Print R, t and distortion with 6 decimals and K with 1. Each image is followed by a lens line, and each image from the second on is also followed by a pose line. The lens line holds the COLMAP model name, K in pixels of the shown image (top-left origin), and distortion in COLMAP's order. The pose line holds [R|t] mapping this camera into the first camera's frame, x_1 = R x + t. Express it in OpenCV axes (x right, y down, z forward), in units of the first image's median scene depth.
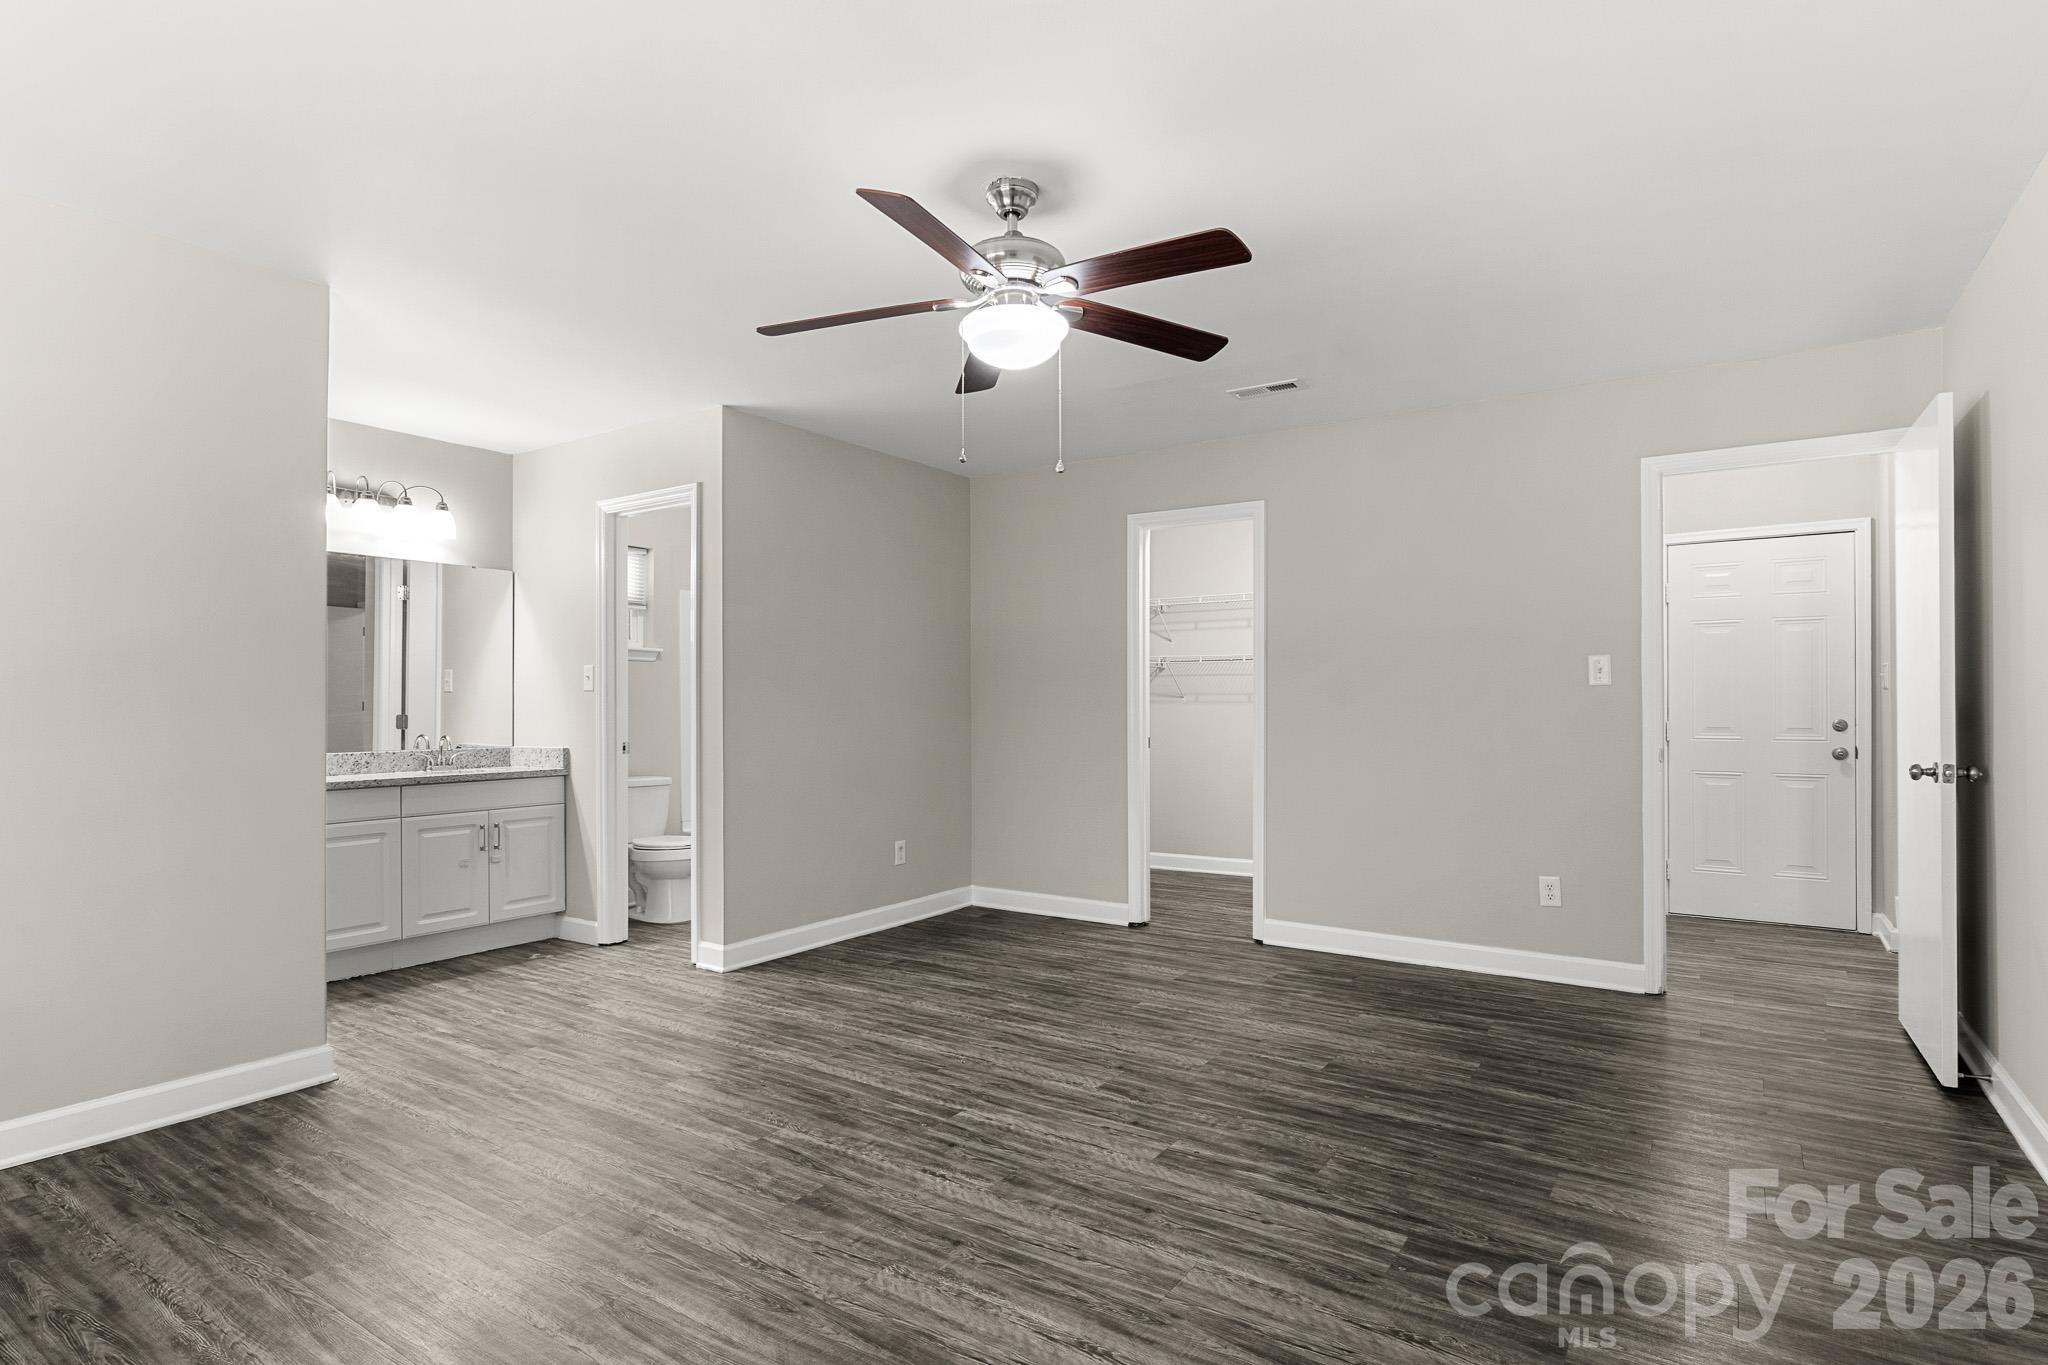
lens RADIAL K [[1037.2, 0, 1031.8], [0, 1037.2, 700.2], [0, 0, 1]] dist [0.001419, 0.000775]
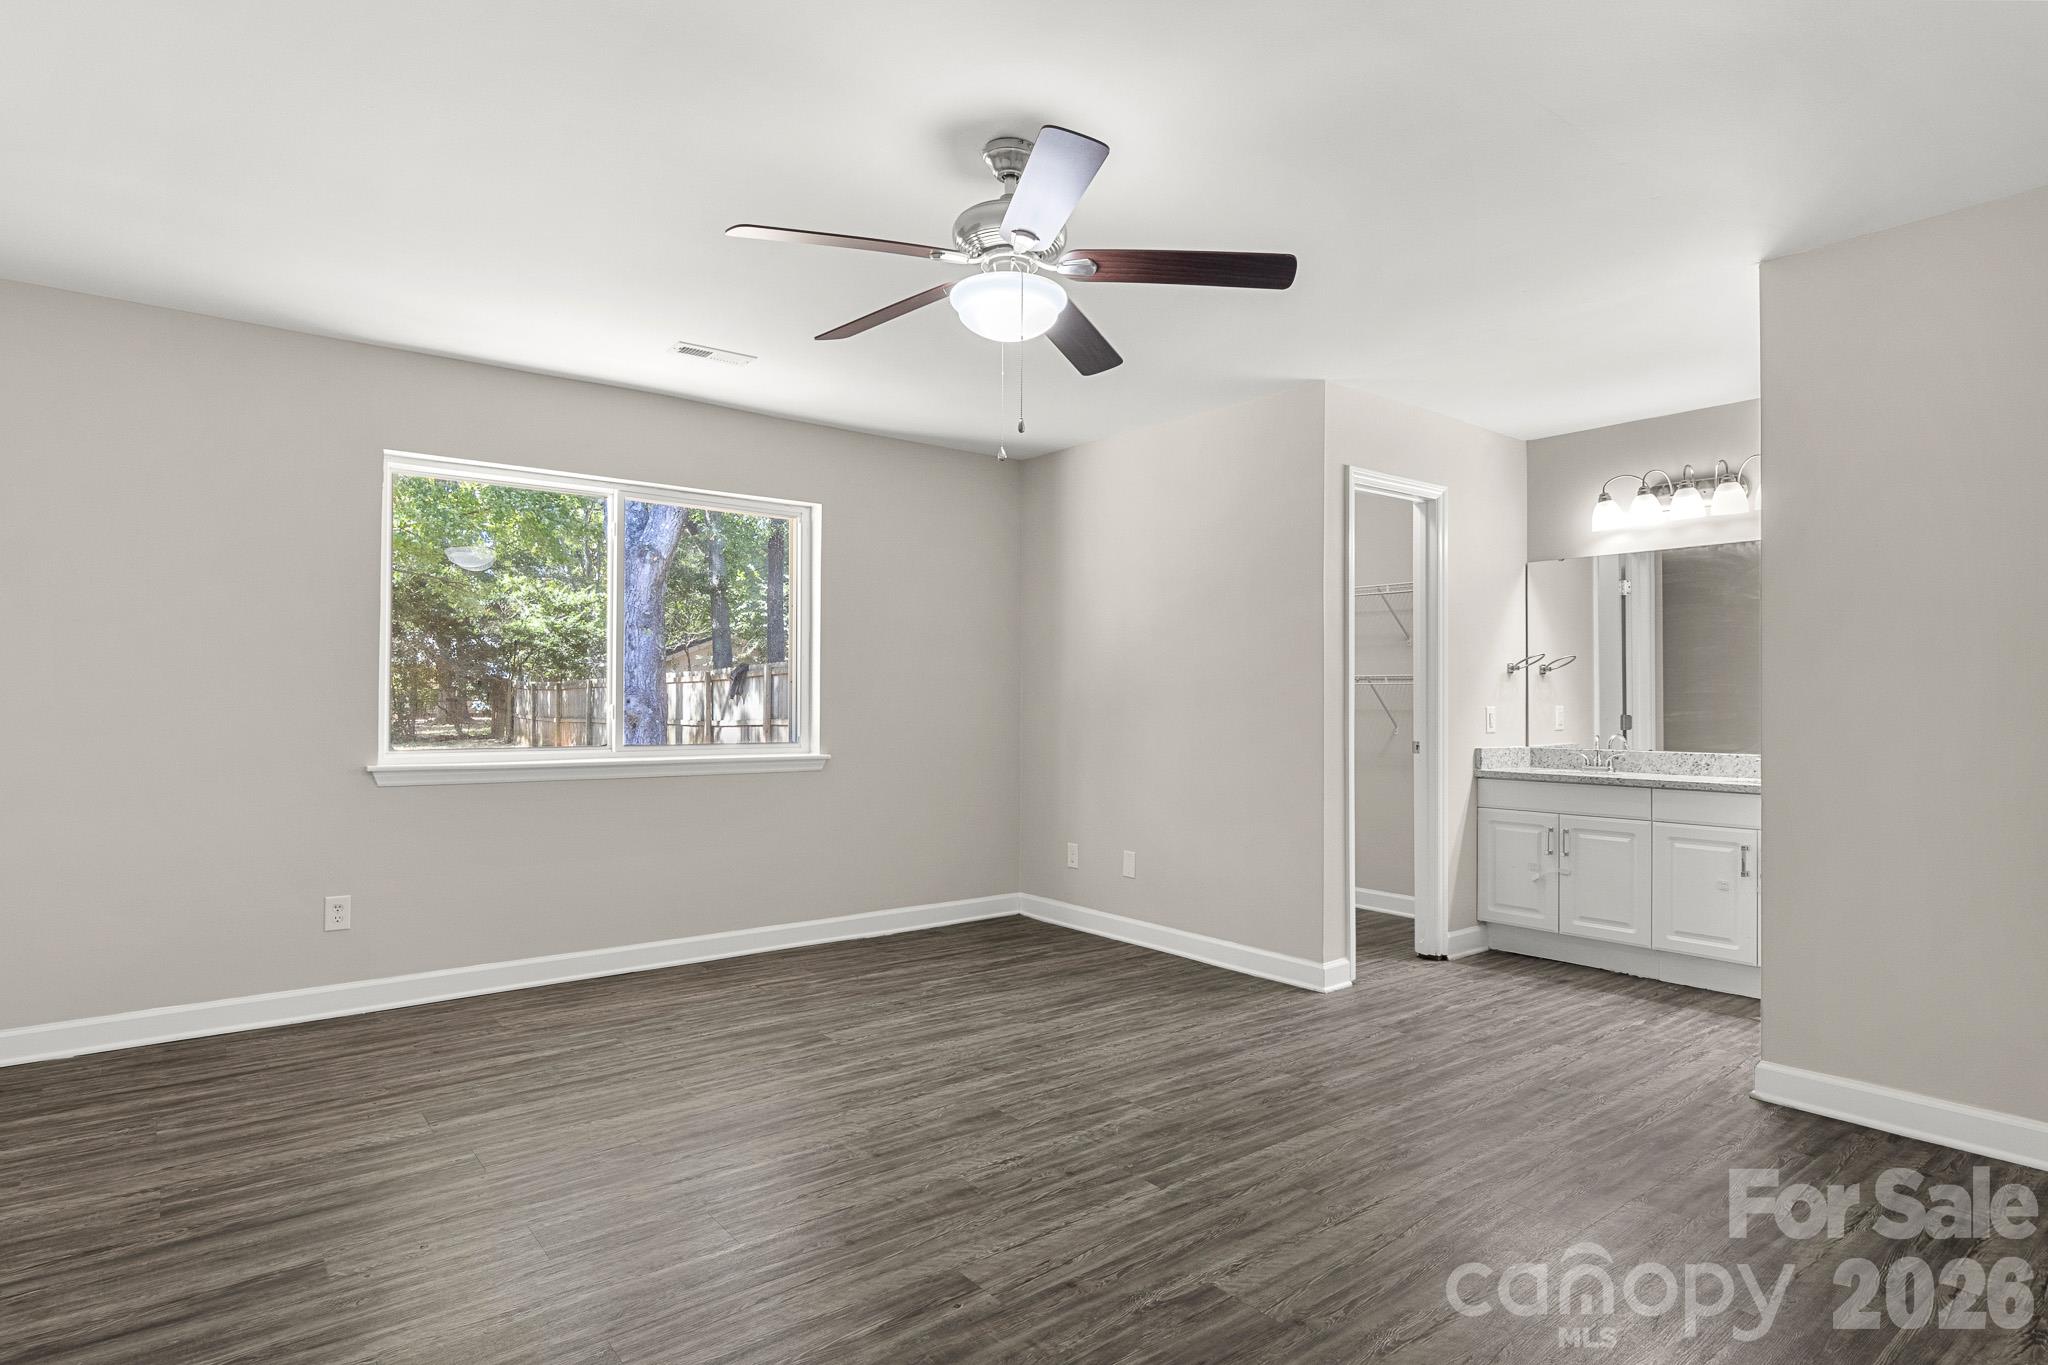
lens RADIAL K [[1101.0, 0, 1035.5], [0, 1101.0, 691.0], [0, 0, 1]] dist [-0.005503, 0.000284]
pose [[-0.299487, -0.008939, -0.954059, 0.554025], [-0.000073, 0.999956, -0.009346, 0.002875], [0.954100, -0.002729, -0.299474, 0.799077]]
